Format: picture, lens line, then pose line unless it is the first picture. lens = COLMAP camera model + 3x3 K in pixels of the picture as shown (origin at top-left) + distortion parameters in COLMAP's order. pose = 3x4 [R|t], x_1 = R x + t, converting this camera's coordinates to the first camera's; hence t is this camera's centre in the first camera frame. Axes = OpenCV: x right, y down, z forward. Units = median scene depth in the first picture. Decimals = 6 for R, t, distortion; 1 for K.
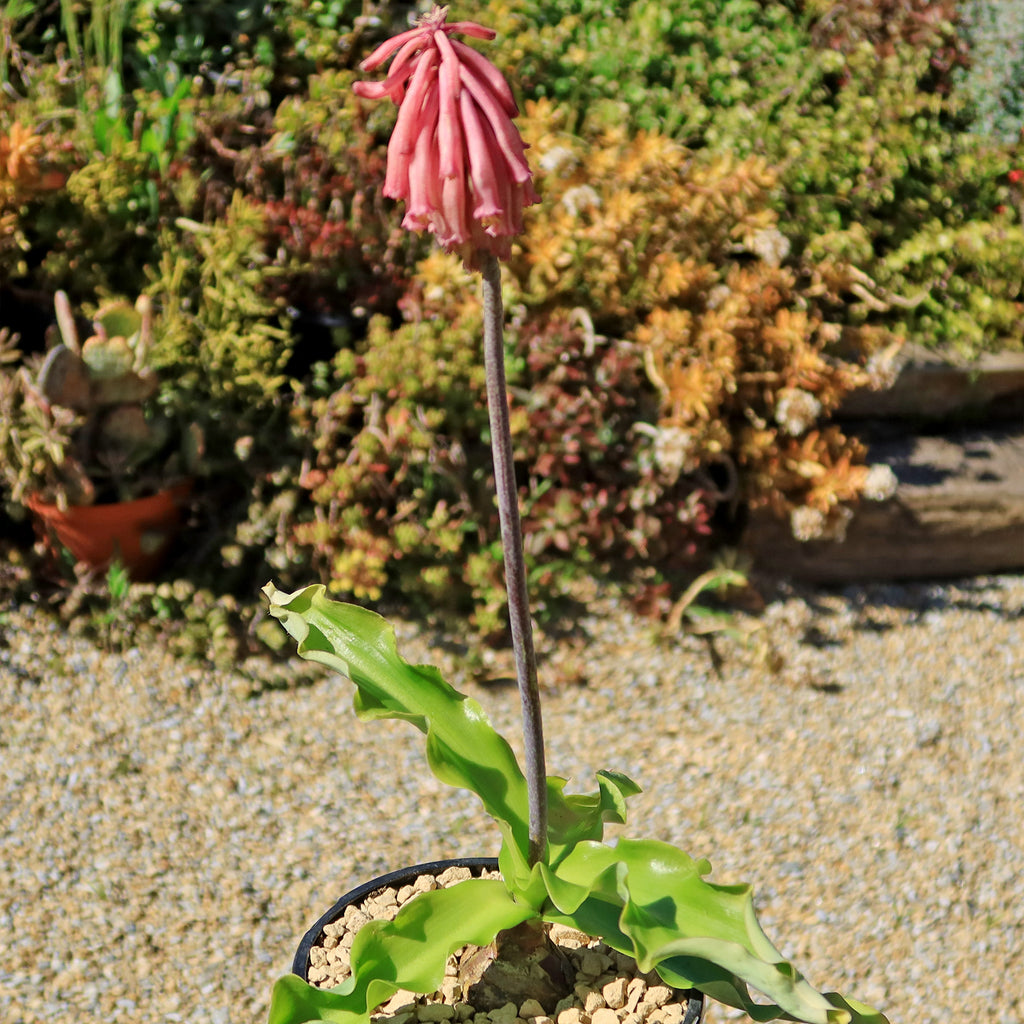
lens RADIAL K [[2135.2, 0, 513.2], [0, 2135.2, 515.1], [0, 0, 1]] dist [0.023638, -0.117358]
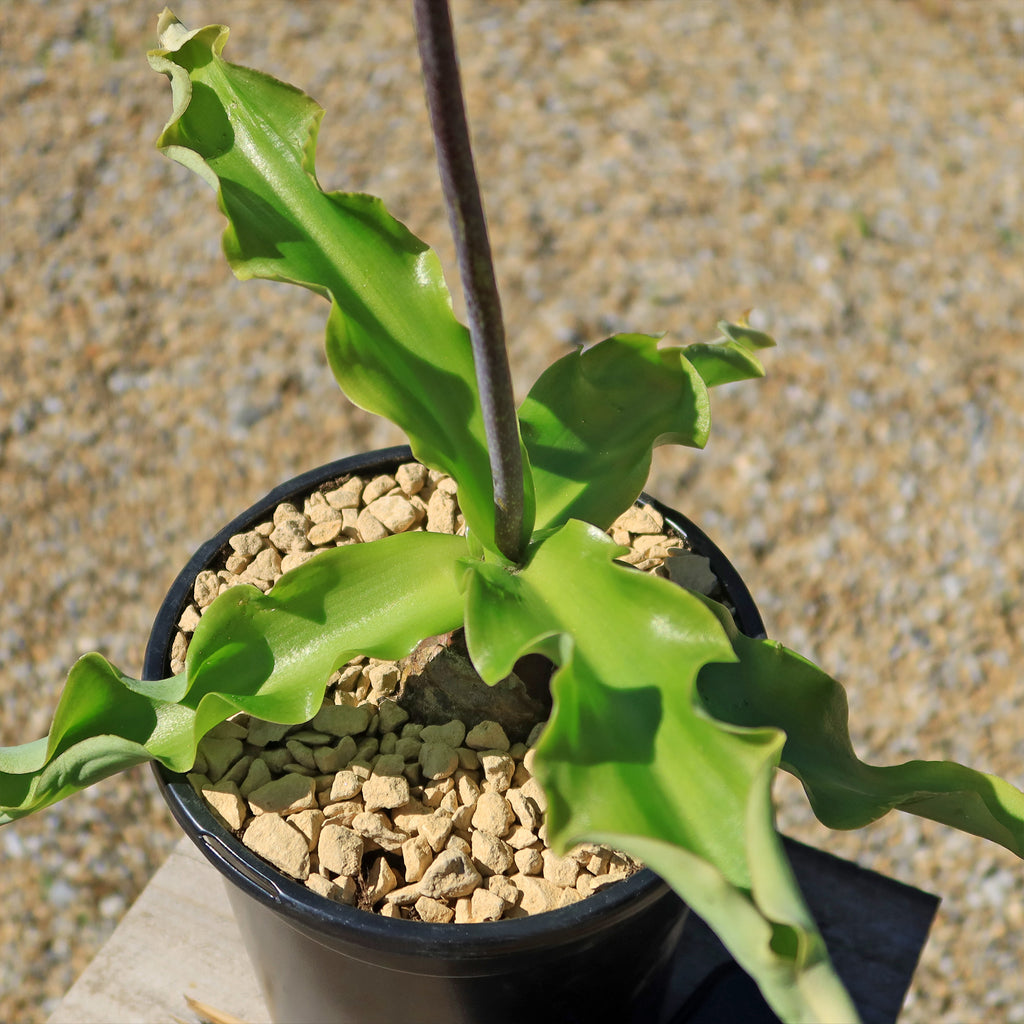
lens RADIAL K [[1855.5, 0, 500.1], [0, 1855.5, 474.5], [0, 0, 1]] dist [0.012422, -0.048745]
pose [[0.968339, 0.151791, -0.198188, 0.035793], [-0.071827, 0.929741, 0.361140, -0.014570], [0.239082, -0.335471, 0.911207, 0.165259]]
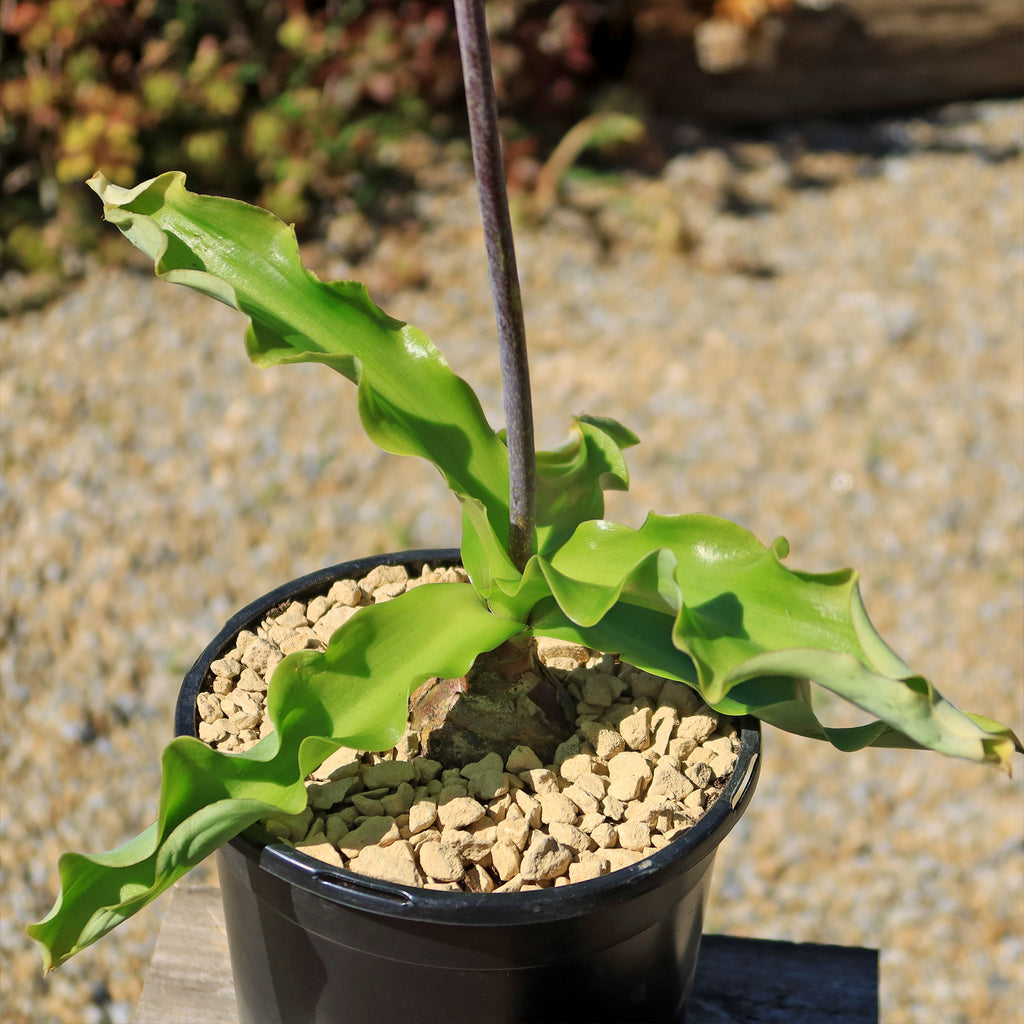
lens RADIAL K [[2933.5, 0, 510.3], [0, 2933.5, 486.2], [0, 0, 1]] dist [-0.004375, -0.544280]
pose [[0.994738, -0.062591, 0.081107, -0.021943], [0.049866, 0.987369, 0.150387, -0.001218], [-0.089496, -0.145551, 0.985295, 0.018950]]
